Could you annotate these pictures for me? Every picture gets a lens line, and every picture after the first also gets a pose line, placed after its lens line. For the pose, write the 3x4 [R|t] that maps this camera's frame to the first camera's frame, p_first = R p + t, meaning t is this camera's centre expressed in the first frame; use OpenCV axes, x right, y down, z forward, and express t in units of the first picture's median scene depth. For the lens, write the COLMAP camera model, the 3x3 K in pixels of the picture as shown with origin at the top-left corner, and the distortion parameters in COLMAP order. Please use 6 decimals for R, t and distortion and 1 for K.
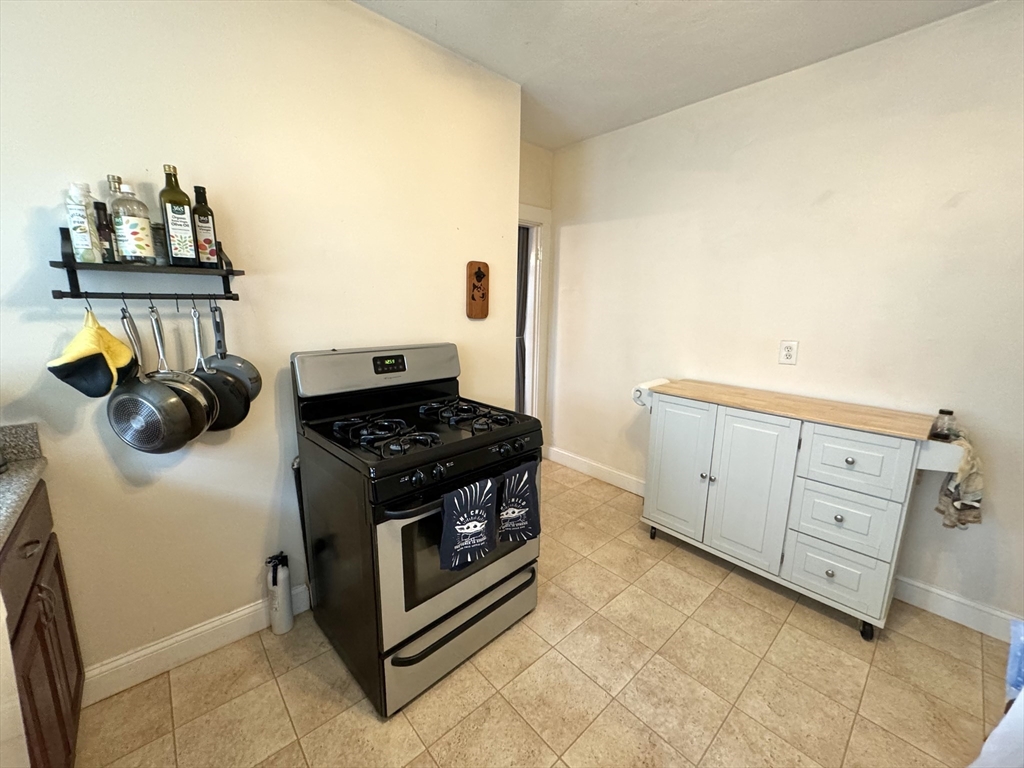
lens RADIAL K [[409.5, 0, 509.3], [0, 409.5, 381.9], [0, 0, 1]] dist [-0.000594, 0.000356]
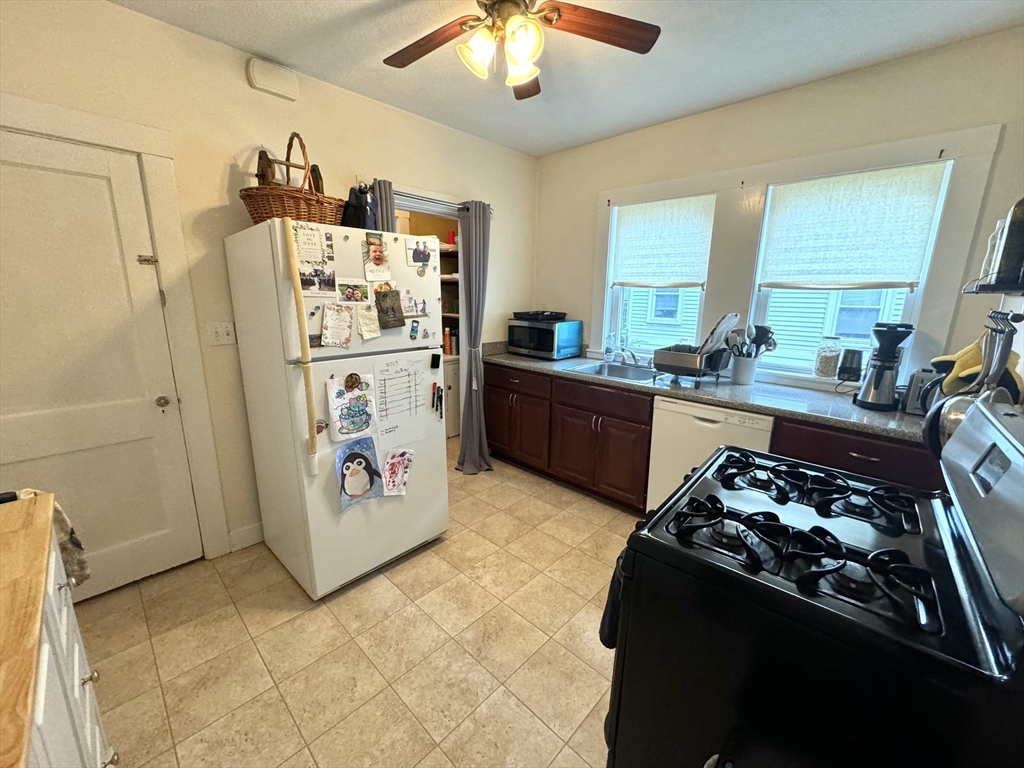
lens RADIAL K [[409.5, 0, 512.0], [0, 409.5, 383.2], [0, 0, 1]] dist [-0.000594, 0.000356]
pose [[-0.996226, -0.014678, -0.085546, 0.308477], [-0.047532, 0.916933, 0.396201, -0.322548], [0.072624, 0.398772, -0.914170, 1.533824]]
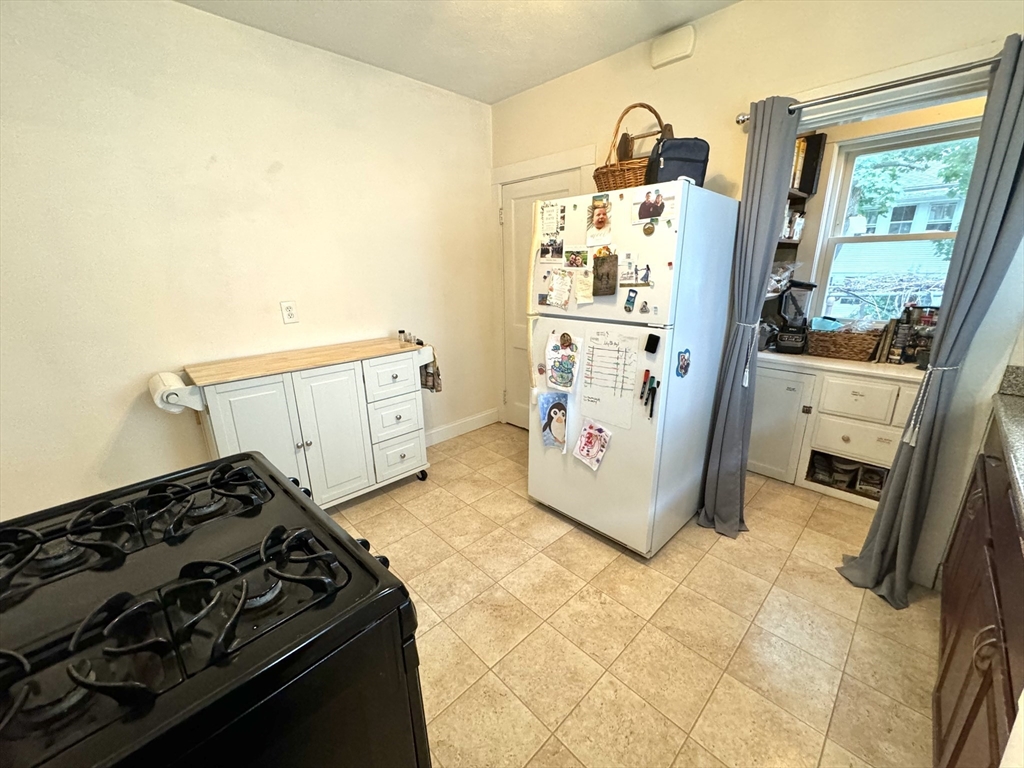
lens RADIAL K [[409.5, 0, 514.3], [0, 409.5, 383.6], [0, 0, 1]] dist [-0.000594, 0.000356]
pose [[-0.037364, -0.295142, 0.954722, -0.601755], [0.201026, 0.933639, 0.296492, -0.134523], [-0.978873, 0.203002, 0.024447, 0.596262]]
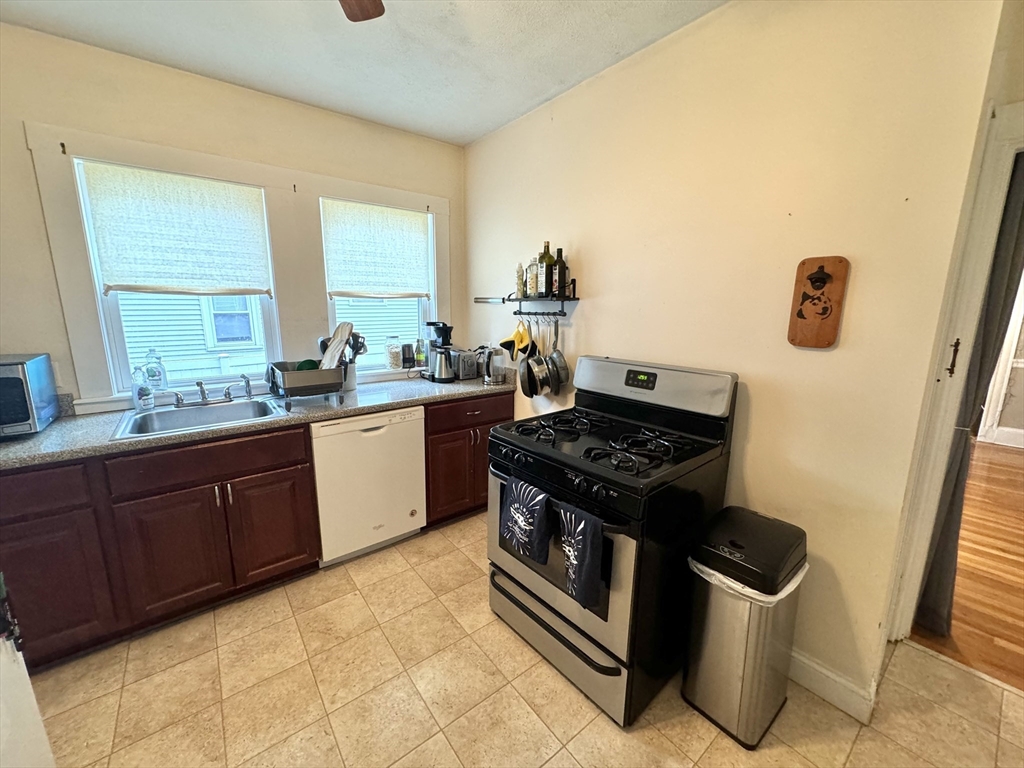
lens RADIAL K [[409.5, 0, 513.7], [0, 409.5, 381.5], [0, 0, 1]] dist [-0.000594, 0.000356]
pose [[-0.067105, 0.167230, -0.983632, 0.838368], [-0.194713, 0.964704, 0.177296, -0.180805], [0.978562, 0.203423, -0.032175, 0.833650]]
